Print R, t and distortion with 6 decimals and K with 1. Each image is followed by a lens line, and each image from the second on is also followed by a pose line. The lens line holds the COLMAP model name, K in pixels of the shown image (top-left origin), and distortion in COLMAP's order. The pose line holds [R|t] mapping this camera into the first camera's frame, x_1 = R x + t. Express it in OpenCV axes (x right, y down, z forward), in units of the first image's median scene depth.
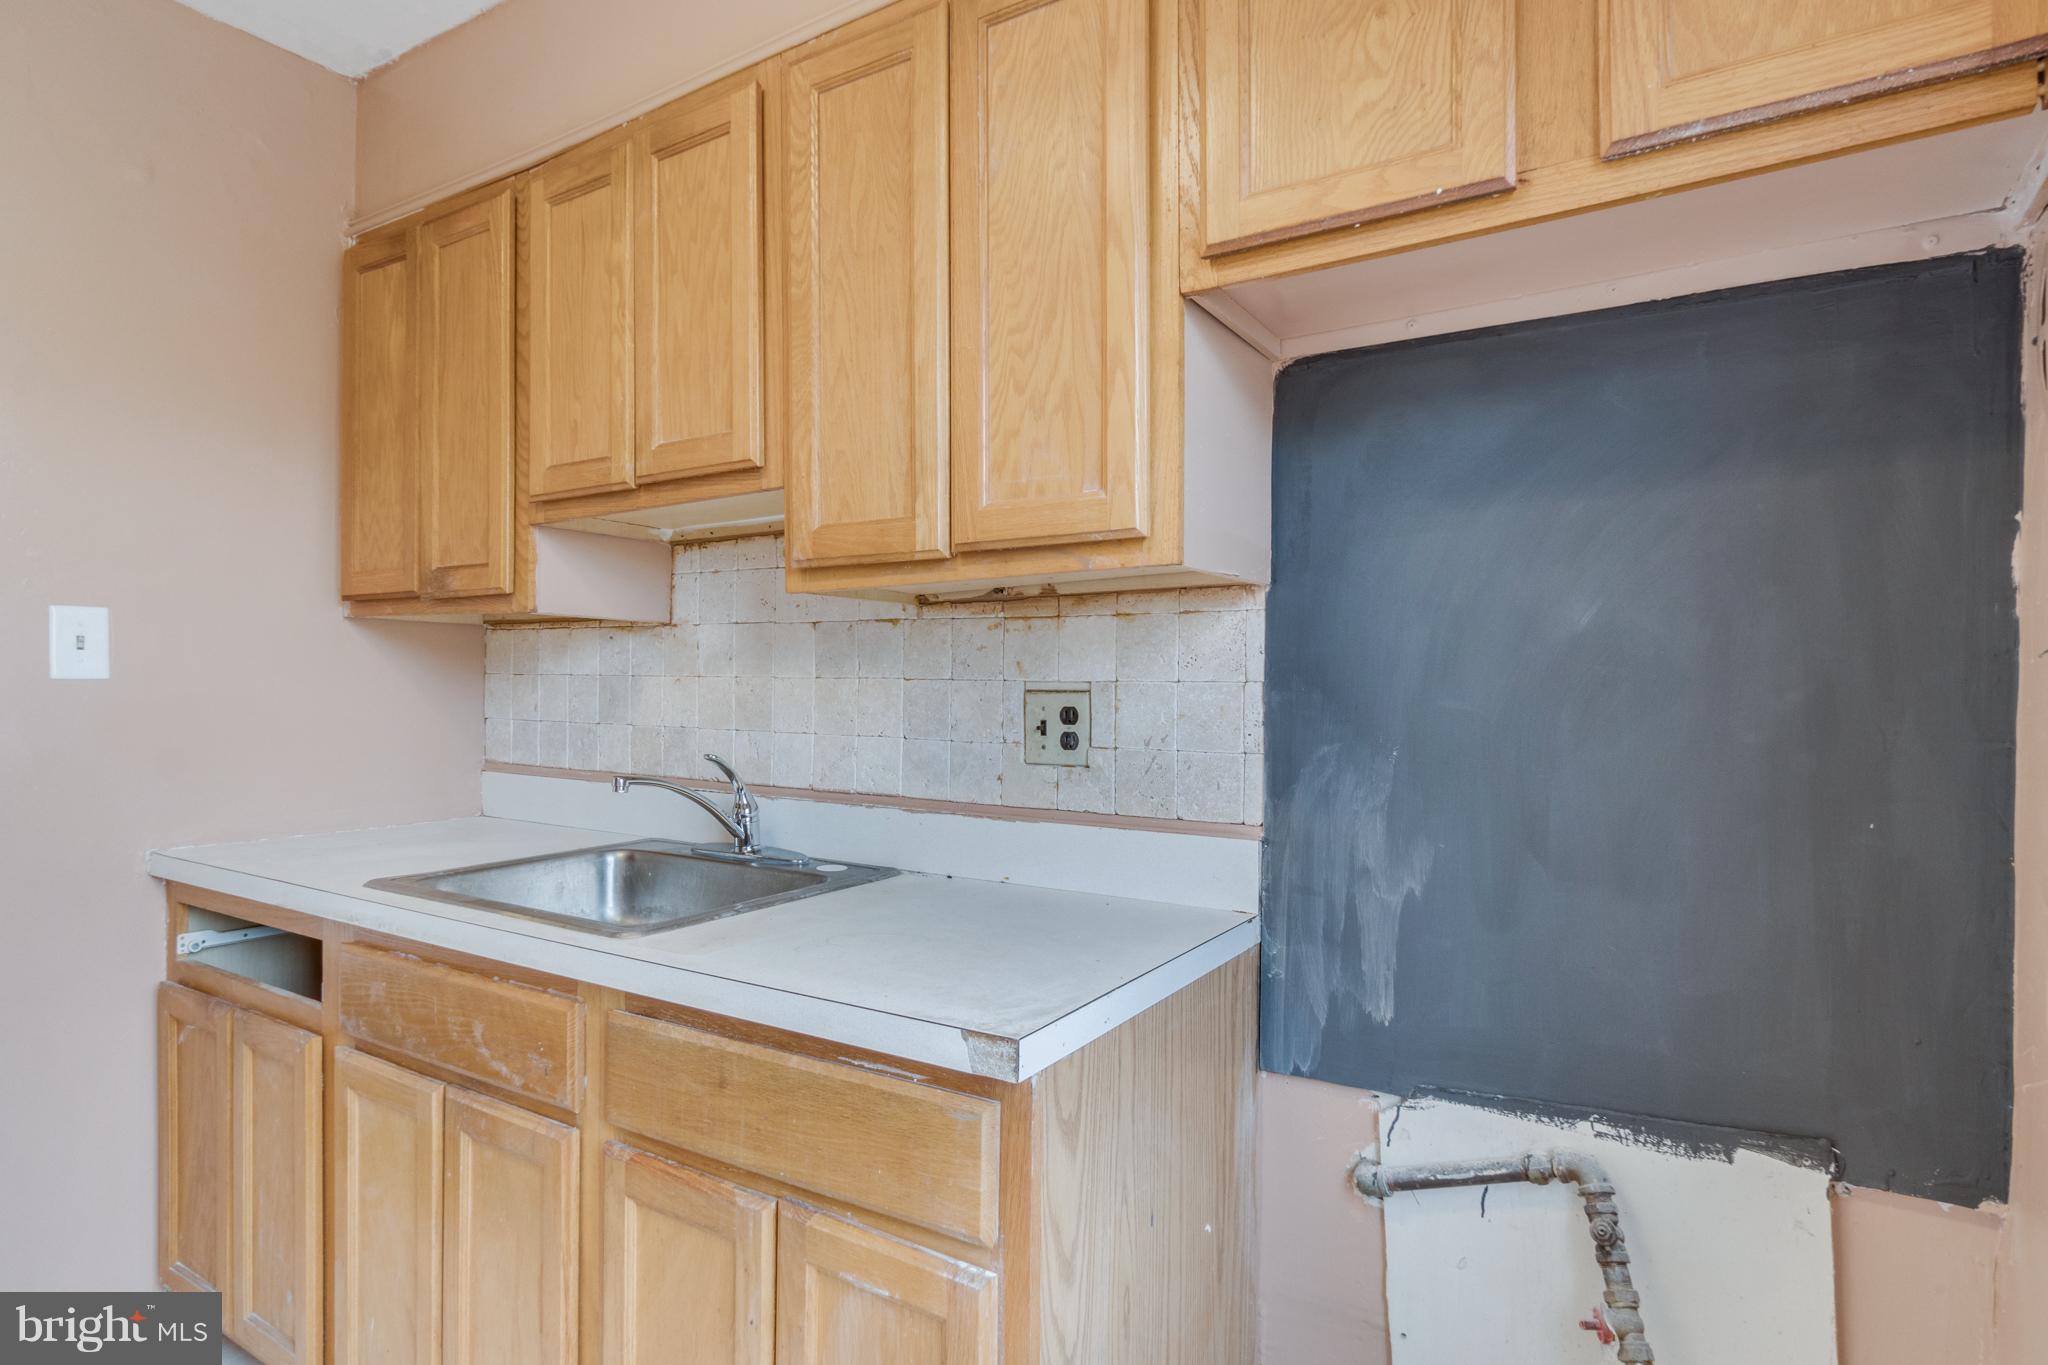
lens RADIAL K [[1076.0, 0, 1040.5], [0, 1076.0, 682.7], [0, 0, 1]] dist [-0.003325, 0.002481]
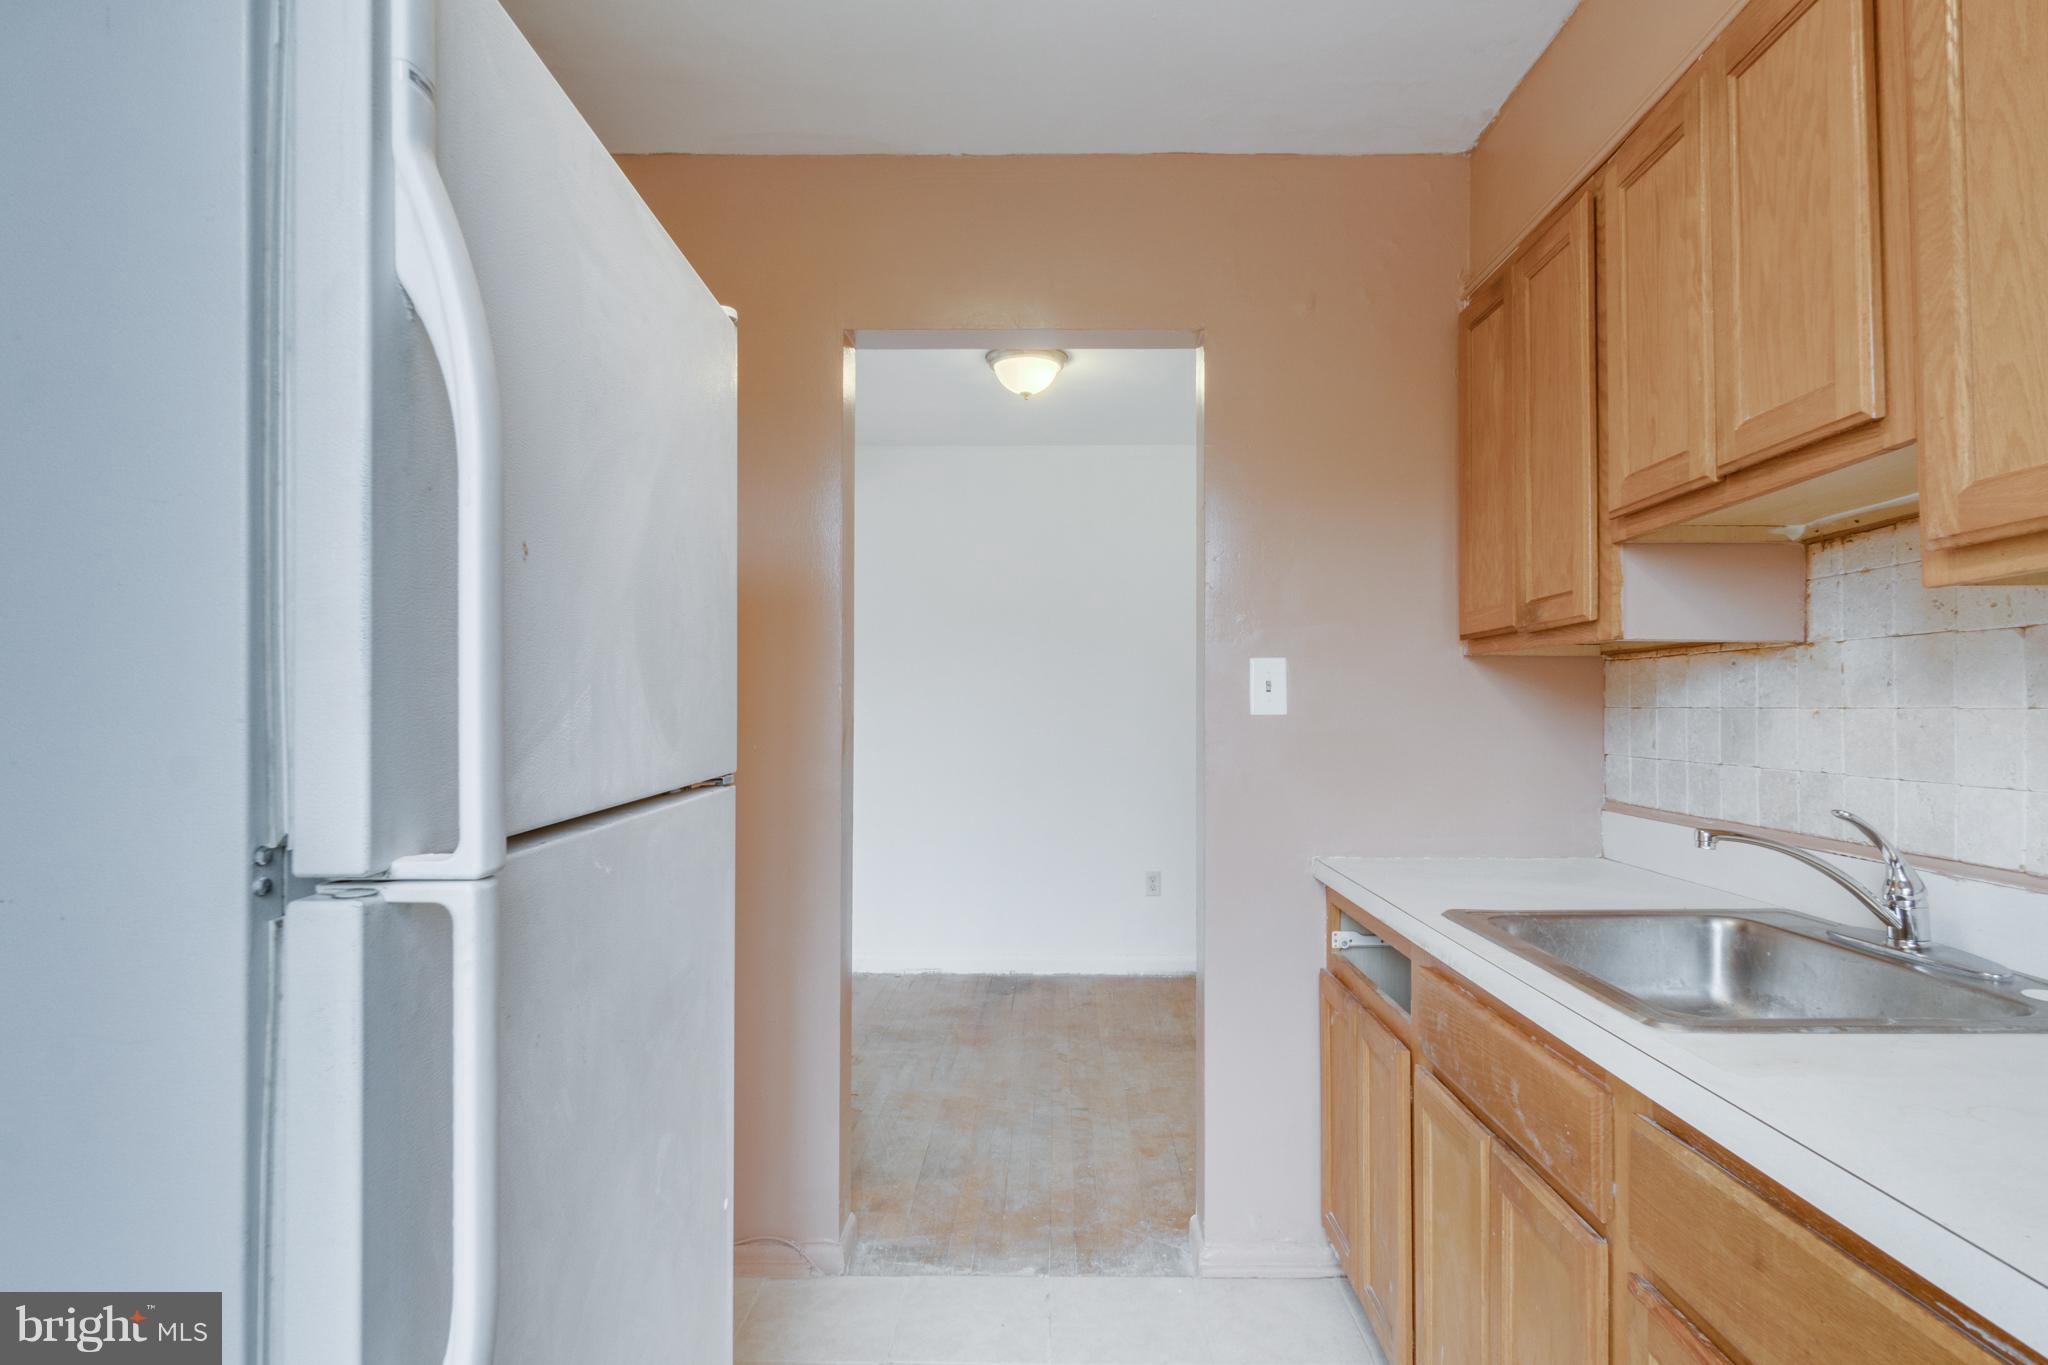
lens RADIAL K [[1076.0, 0, 1015.0], [0, 1076.0, 686.5], [0, 0, 1]] dist [-0.003325, 0.002481]
pose [[0.513890, -0.027814, -0.857405, 0.048454], [0.003316, 0.999531, -0.030438, 0.000292], [0.857850, 0.012799, 0.513741, 0.108629]]
